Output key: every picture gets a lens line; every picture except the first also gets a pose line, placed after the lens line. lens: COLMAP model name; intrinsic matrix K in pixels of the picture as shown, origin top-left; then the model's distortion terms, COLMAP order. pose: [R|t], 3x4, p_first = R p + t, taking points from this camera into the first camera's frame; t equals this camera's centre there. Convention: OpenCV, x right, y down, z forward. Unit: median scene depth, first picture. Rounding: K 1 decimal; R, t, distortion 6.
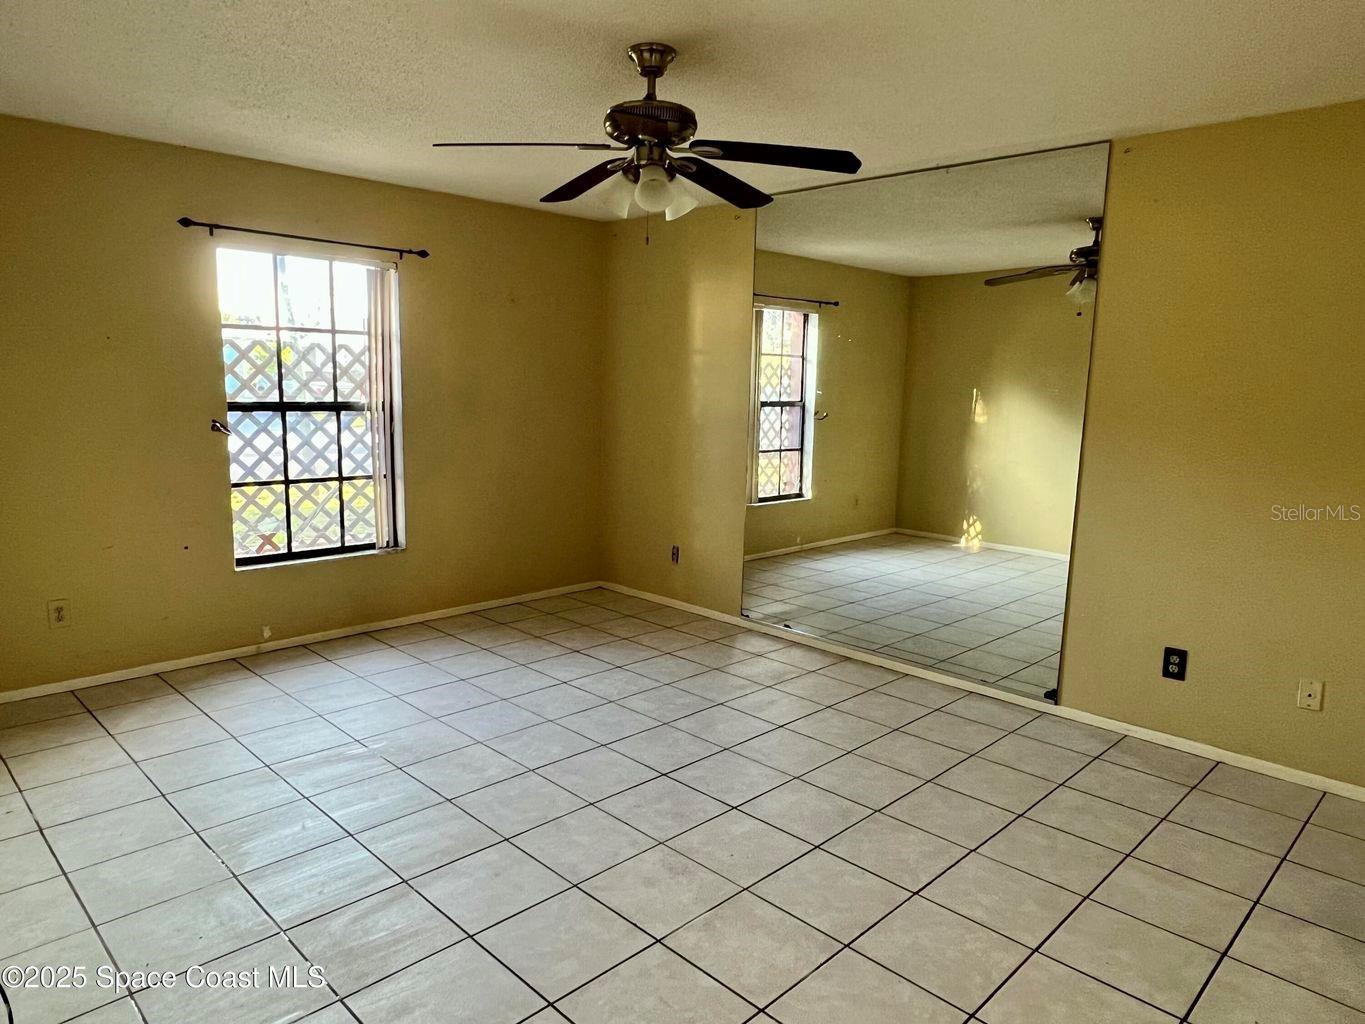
lens RADIAL K [[888.2, 0, 682.9], [0, 888.2, 515.9], [0, 0, 1]] dist [-0.005419, 0.004319]
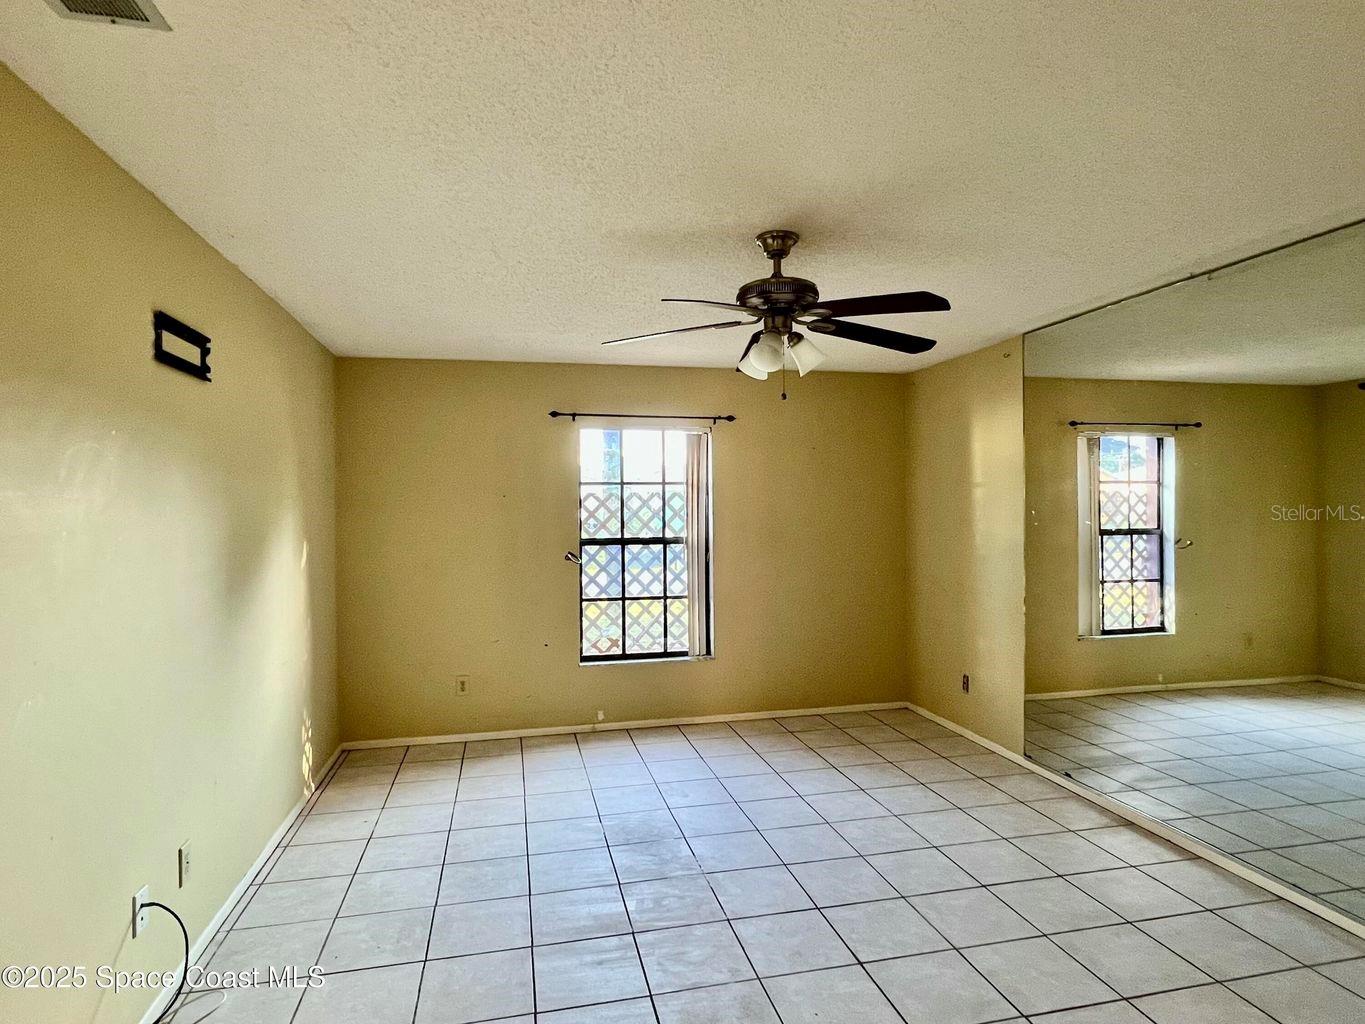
lens RADIAL K [[756.0, 0, 682.5], [0, 756.0, 508.1], [0, 0, 1]] dist [-0.003362, 0.002555]
pose [[0.845537, -0.029800, -0.533085, 0.214170], [-0.053625, 0.988653, -0.140323, -0.018082], [0.531217, 0.147235, 0.834344, 0.096282]]
